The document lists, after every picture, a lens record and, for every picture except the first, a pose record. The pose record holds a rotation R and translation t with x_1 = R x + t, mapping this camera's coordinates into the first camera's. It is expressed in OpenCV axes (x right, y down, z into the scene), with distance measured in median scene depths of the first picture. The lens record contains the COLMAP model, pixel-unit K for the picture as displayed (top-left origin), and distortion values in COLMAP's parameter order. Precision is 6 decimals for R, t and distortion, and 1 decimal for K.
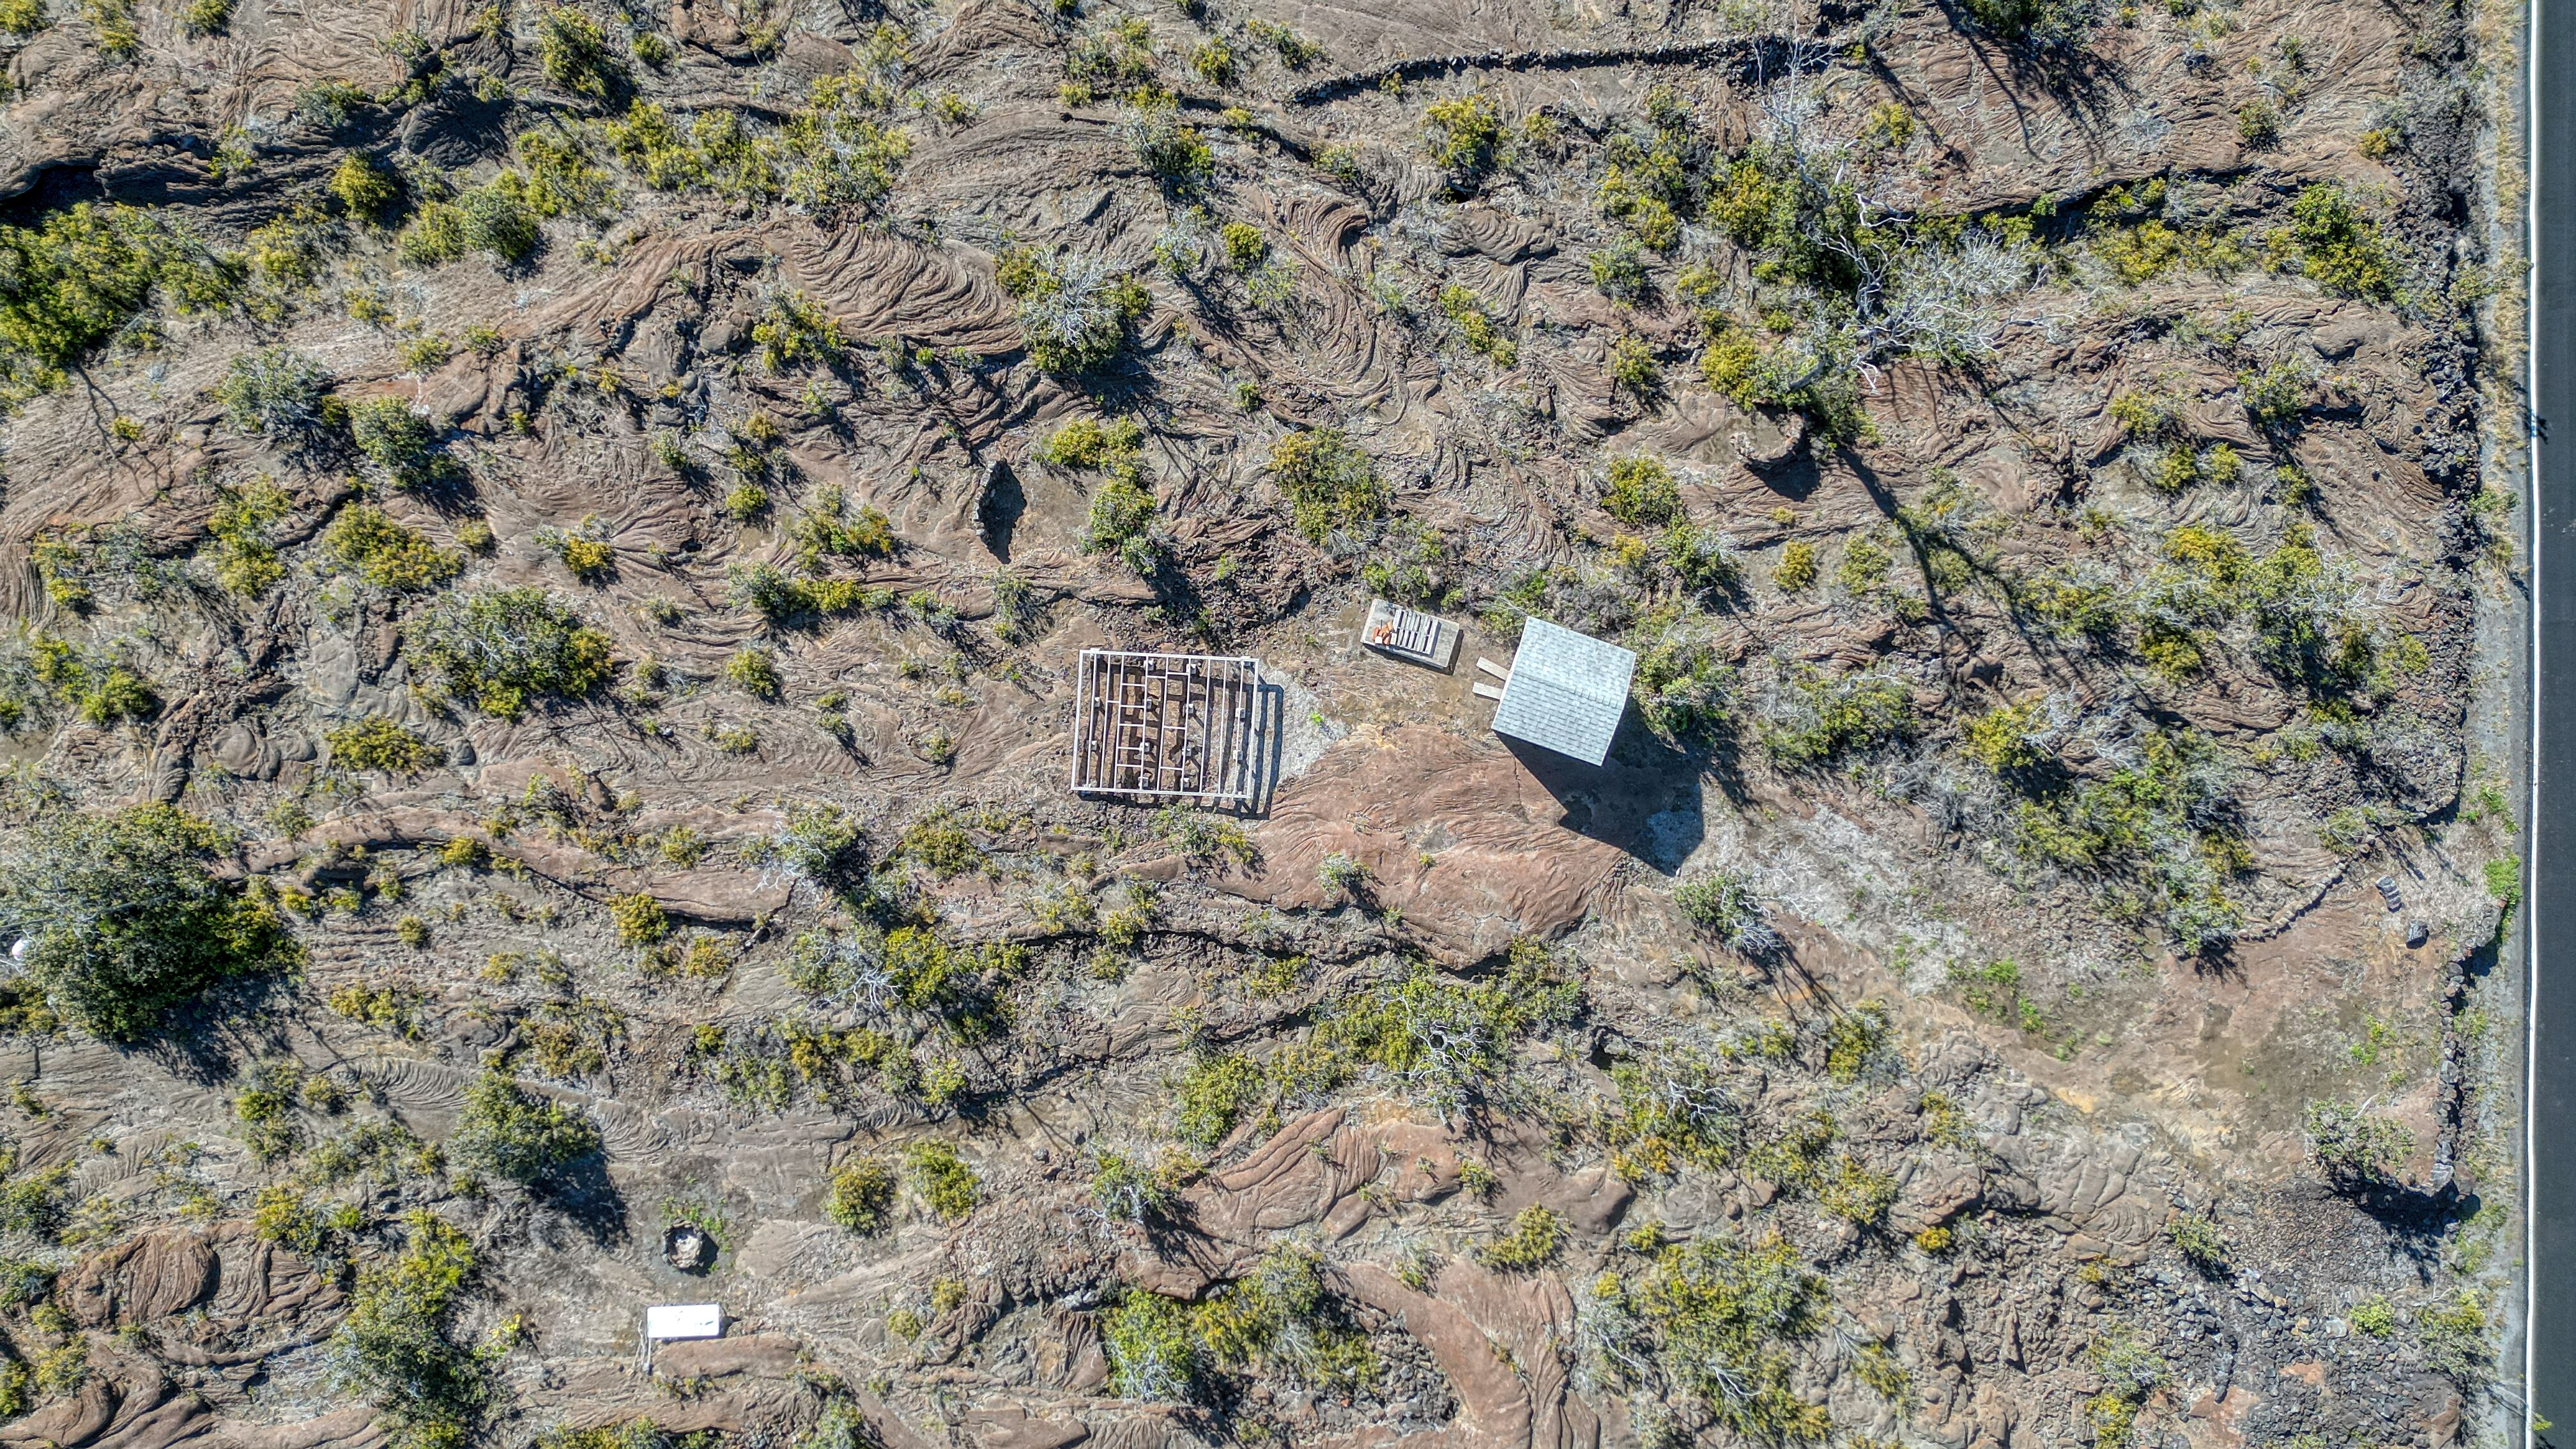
lens RADIAL K [[1786.9, 0, 1310.6], [0, 1786.9, 731.6], [0, 0, 1]] dist [0.090491, -0.073293]
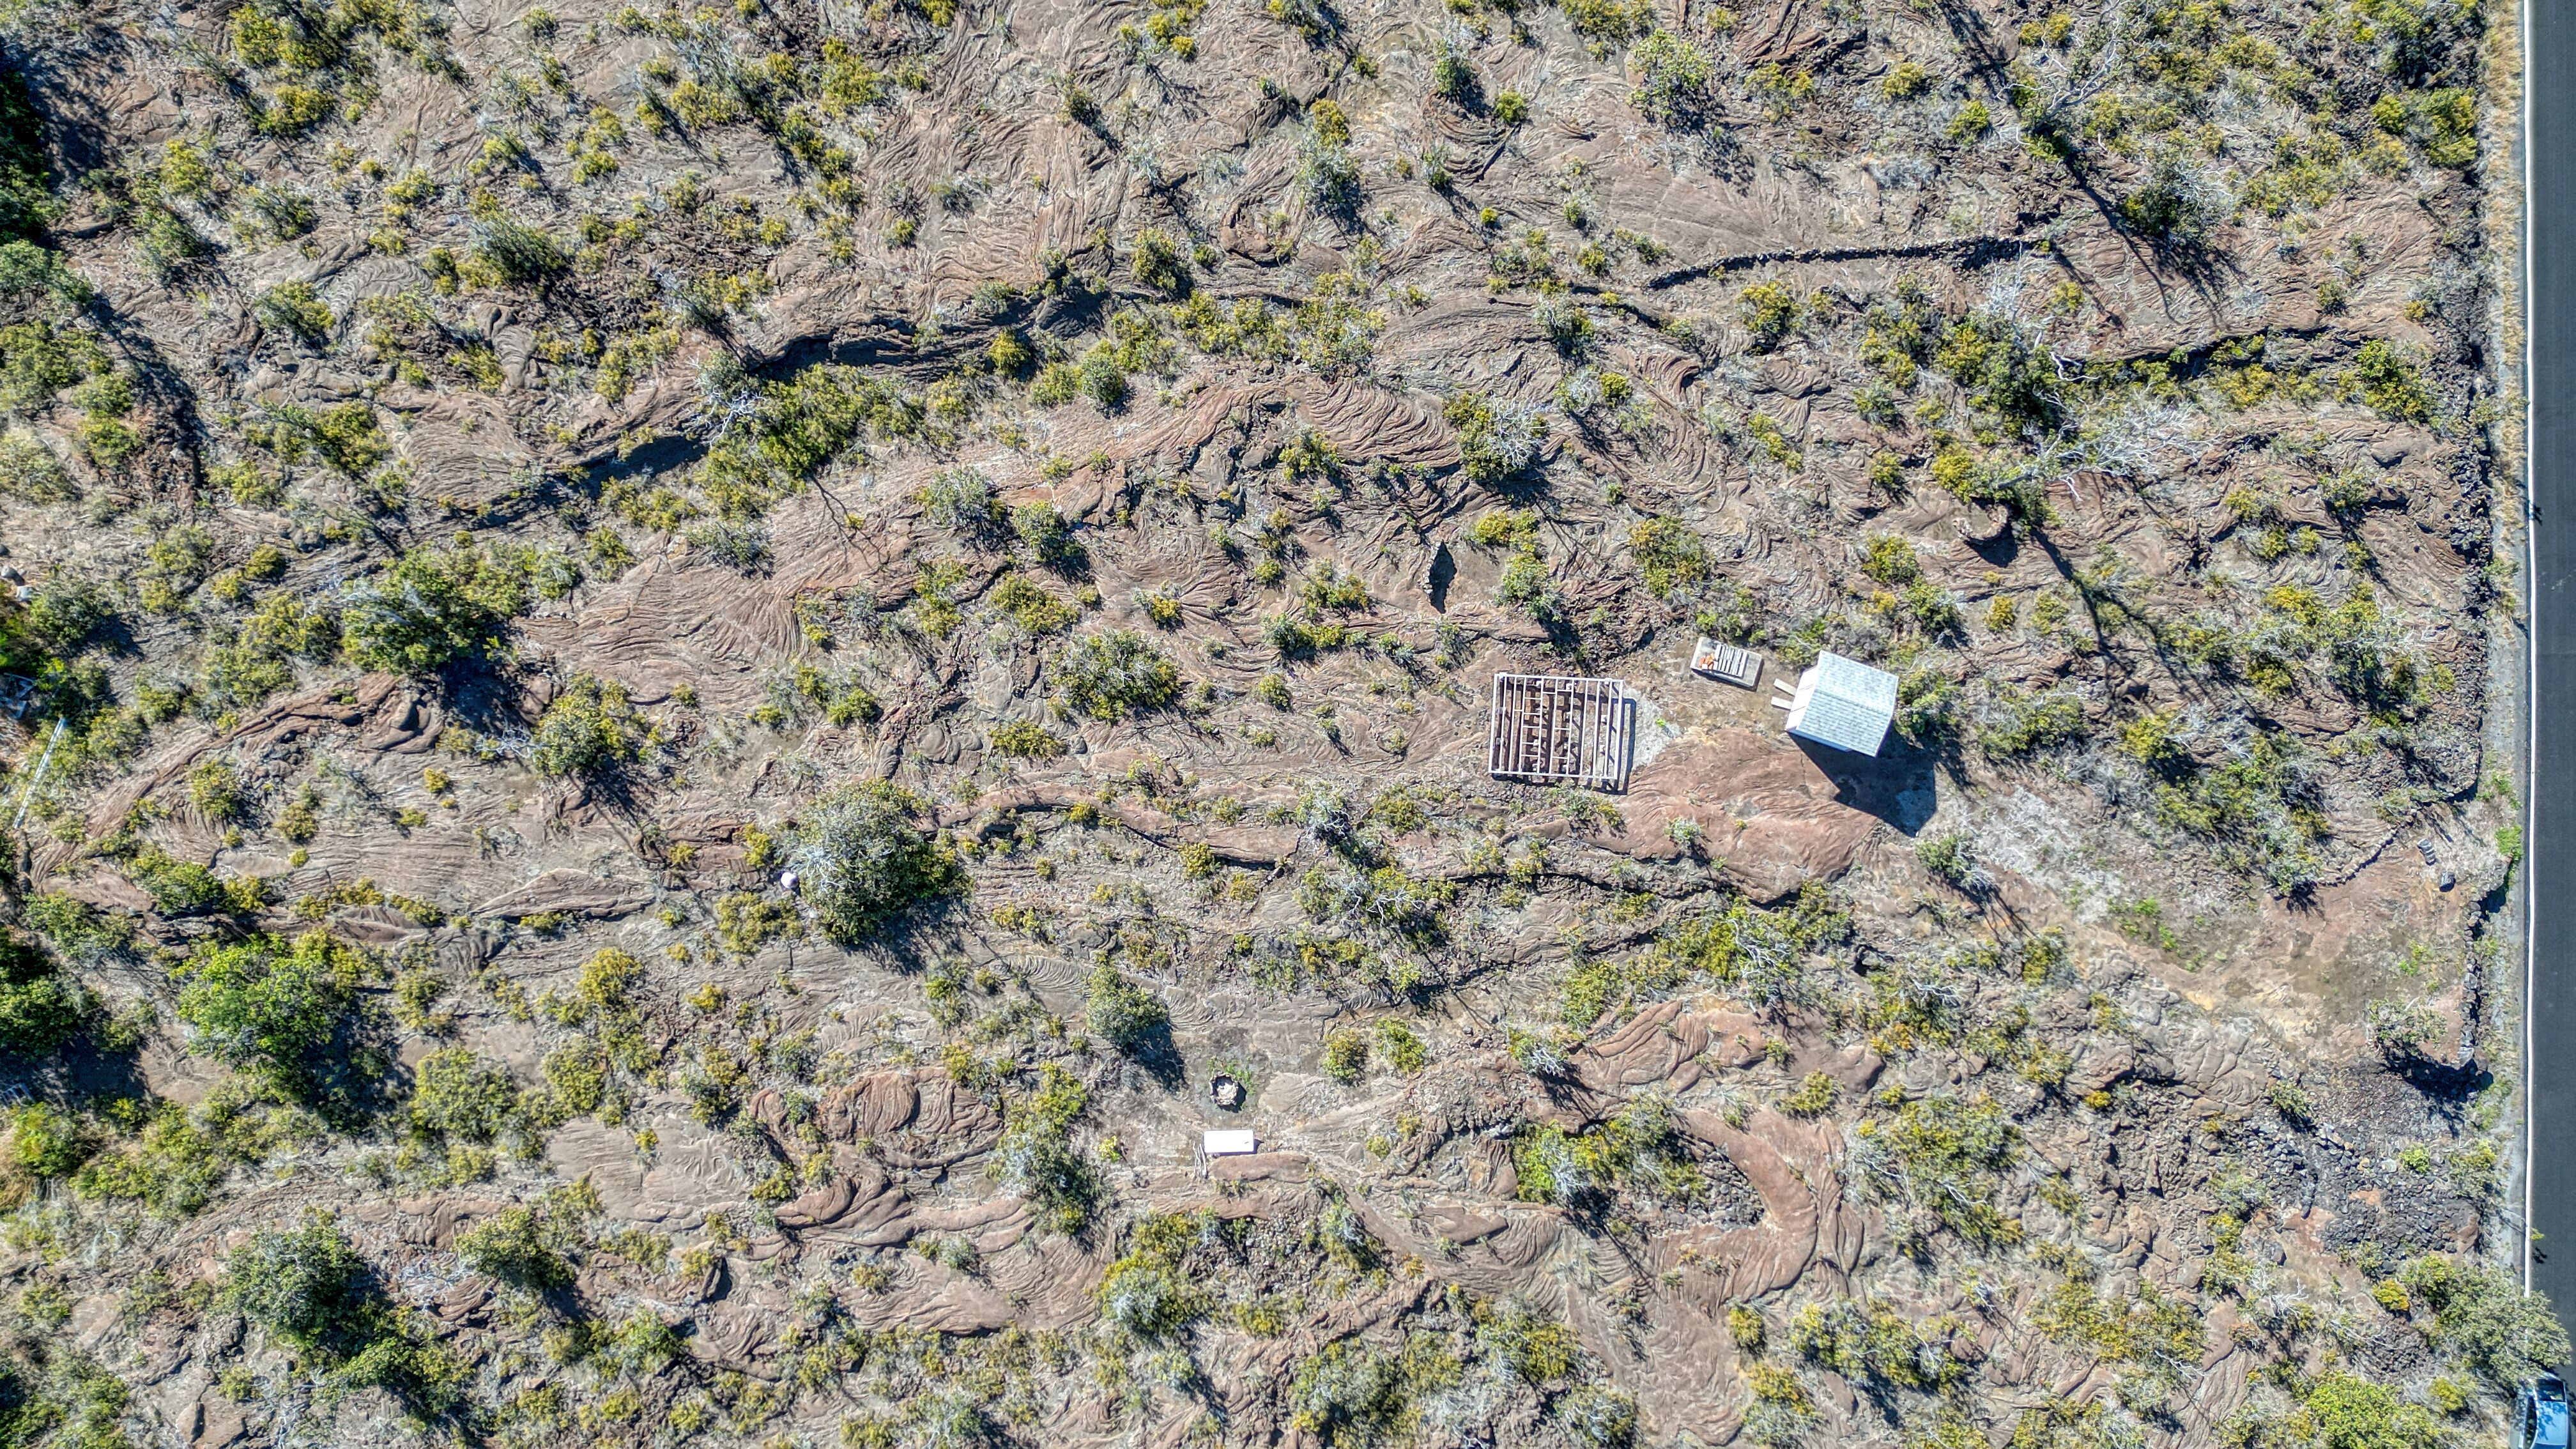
lens RADIAL K [[1786.9, 0, 1299.9], [0, 1786.9, 716.7], [0, 0, 1]] dist [0.090491, -0.073293]
pose [[0.999995, 0.002659, 0.001806, -0.282869], [-0.002648, 0.999978, -0.006095, -0.002737], [-0.001822, 0.006090, 0.999980, -0.407781]]
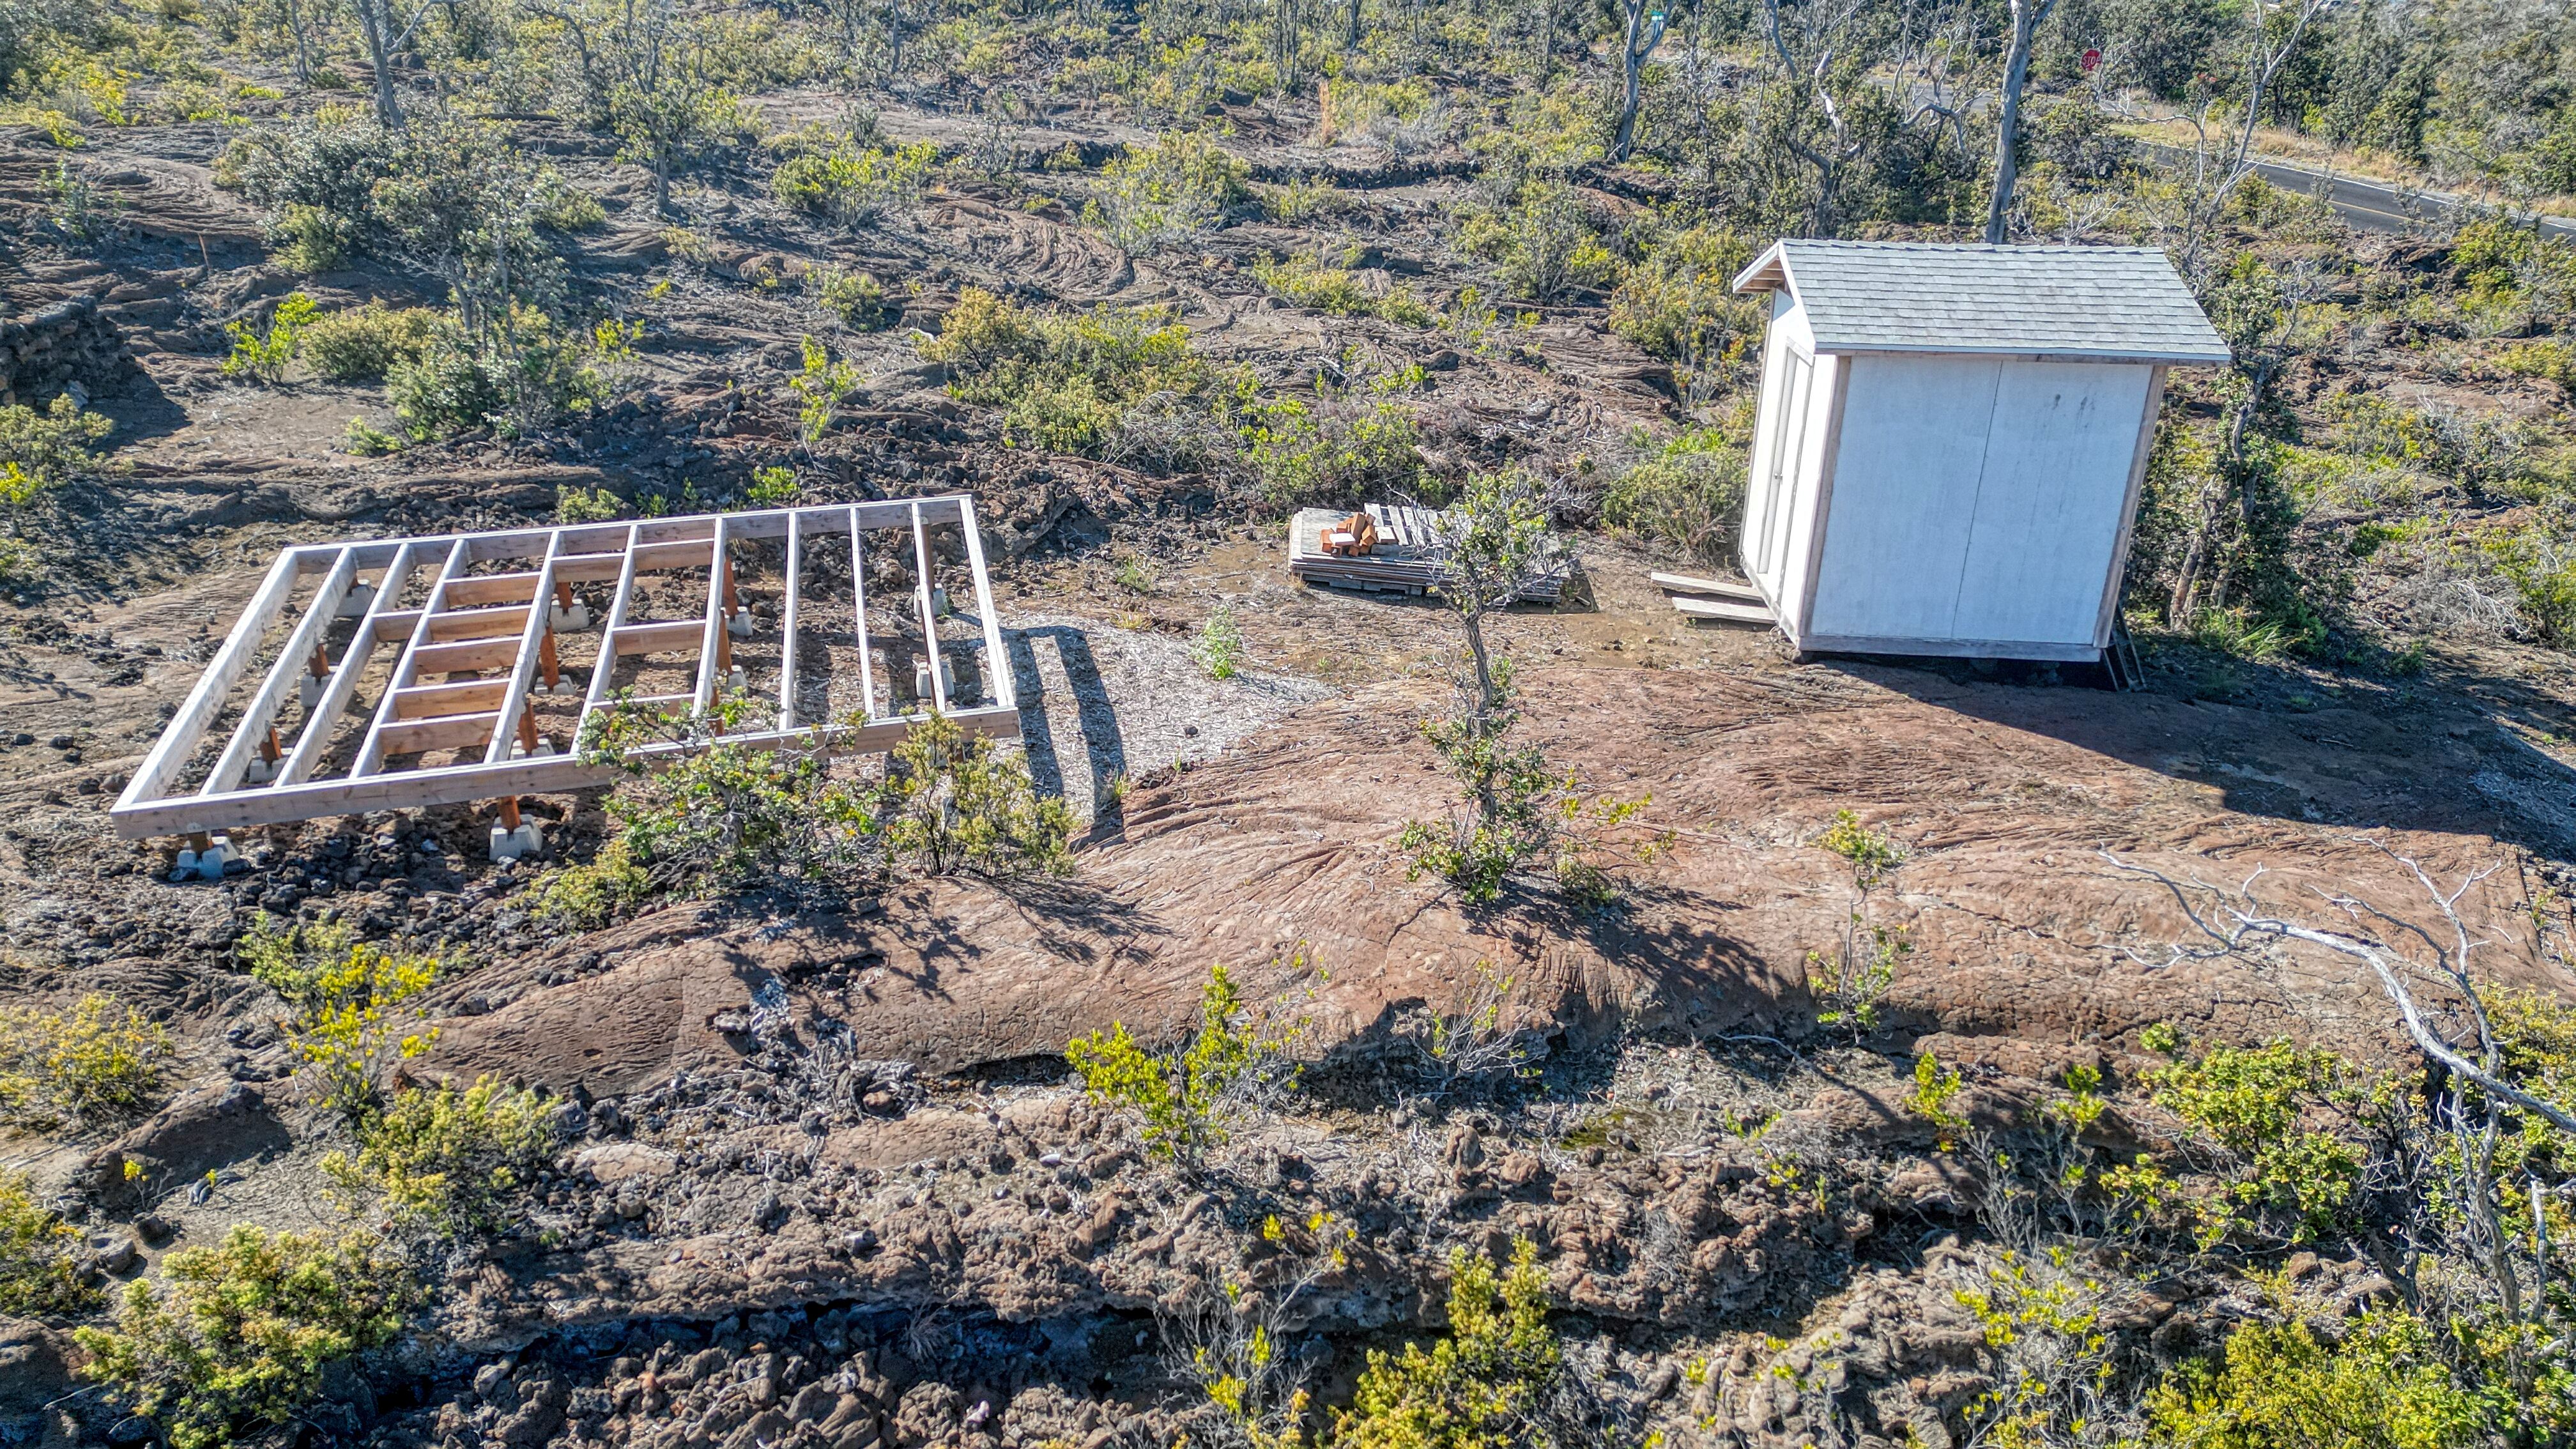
lens RADIAL K [[1786.9, 0, 1289.7], [0, 1786.9, 722.2], [0, 0, 1]] dist [0.090491, -0.073293]
pose [[0.958694, -0.117316, 0.259118, -0.059075], [0.283717, 0.459269, -0.841770, 0.233890], [-0.020252, 0.880516, 0.473583, 0.879853]]
